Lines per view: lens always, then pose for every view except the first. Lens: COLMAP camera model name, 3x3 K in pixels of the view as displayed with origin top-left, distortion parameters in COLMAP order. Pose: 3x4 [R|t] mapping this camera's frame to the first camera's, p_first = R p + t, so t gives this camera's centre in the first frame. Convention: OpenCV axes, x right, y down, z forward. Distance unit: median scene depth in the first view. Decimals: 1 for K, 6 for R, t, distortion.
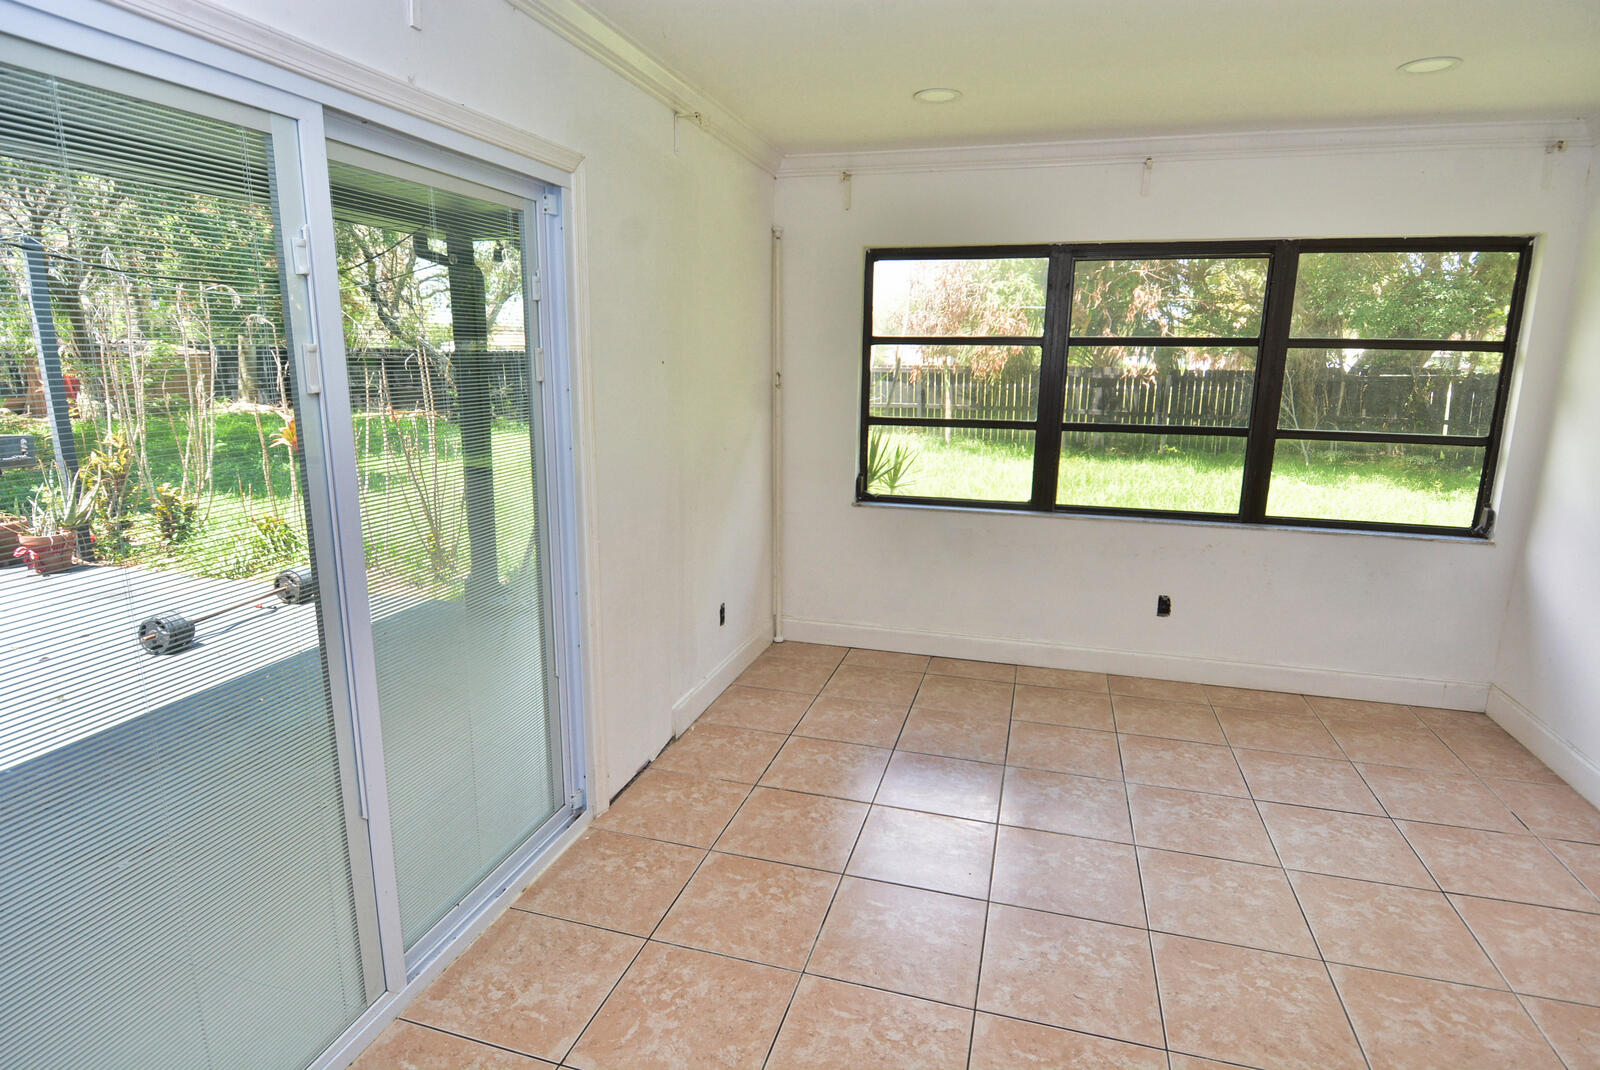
lens RADIAL K [[845.8, 0, 807.4], [0, 845.8, 529.5], [0, 0, 1]] dist [0.000774, -0.013163]
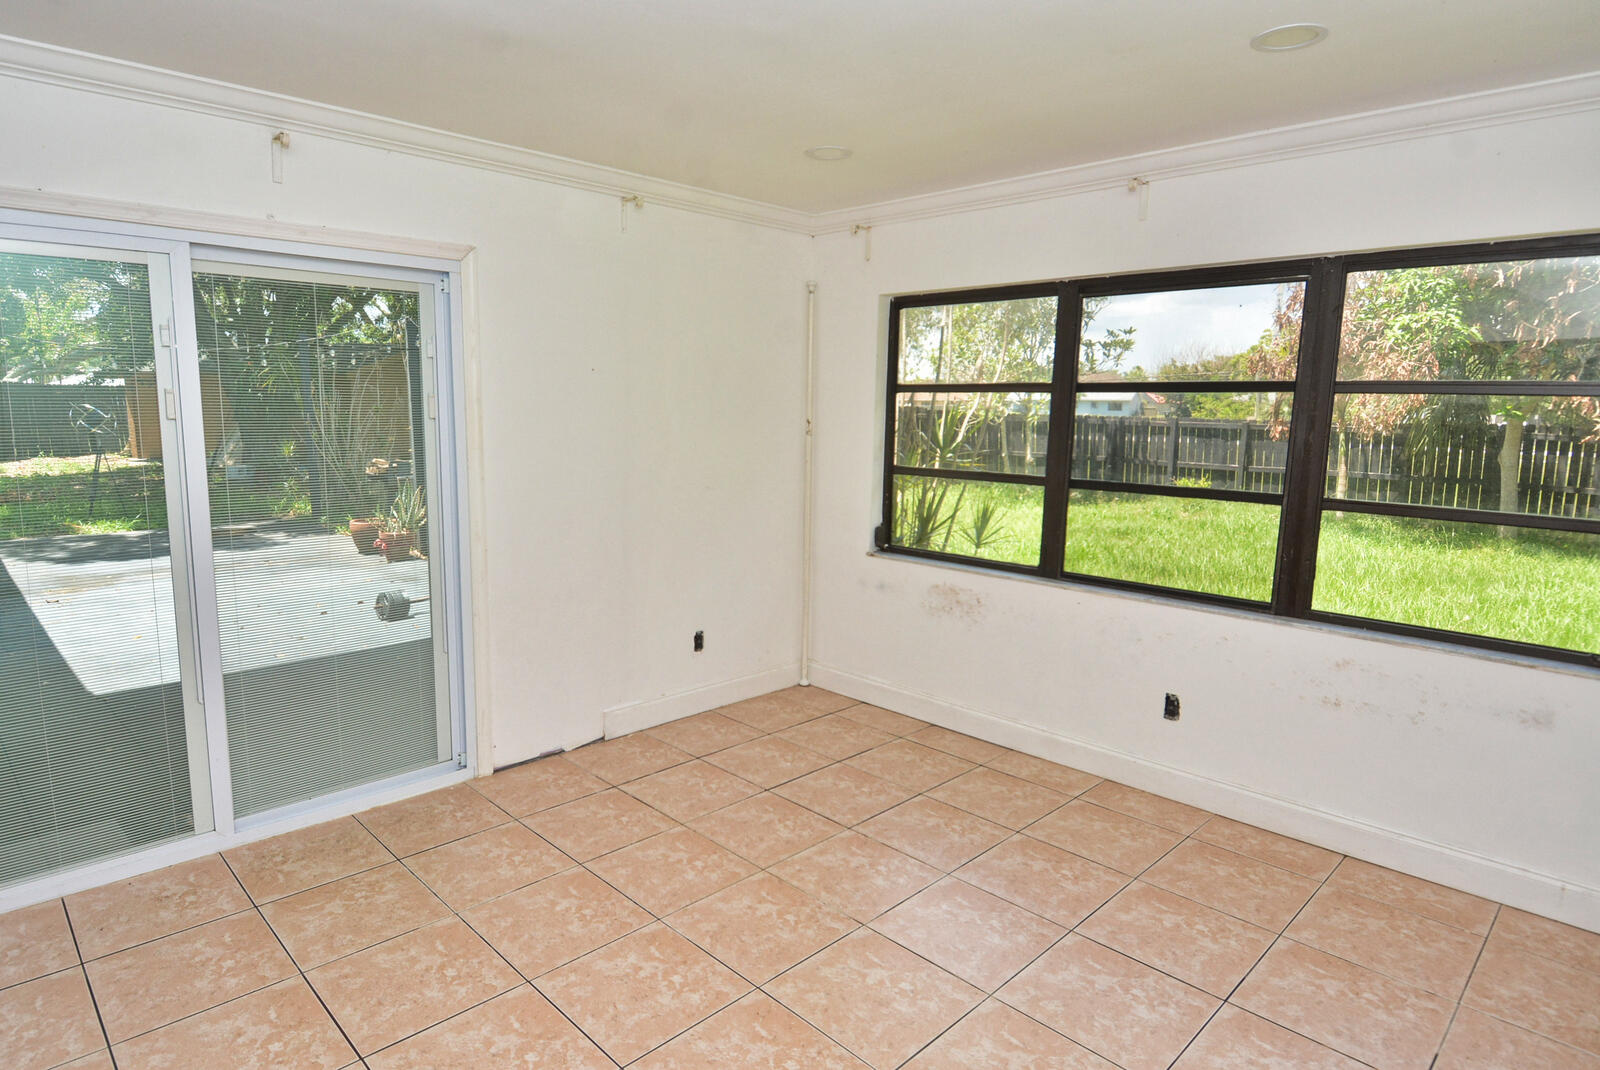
lens RADIAL K [[913.6, 0, 791.5], [0, 913.6, 536.2], [0, 0, 1]] dist [-0.002307, -0.003118]
pose [[0.864220, 0.074187, -0.497615, 0.537749], [-0.106374, 0.993652, -0.036604, -0.002053], [0.491741, 0.084567, 0.866625, 0.042367]]
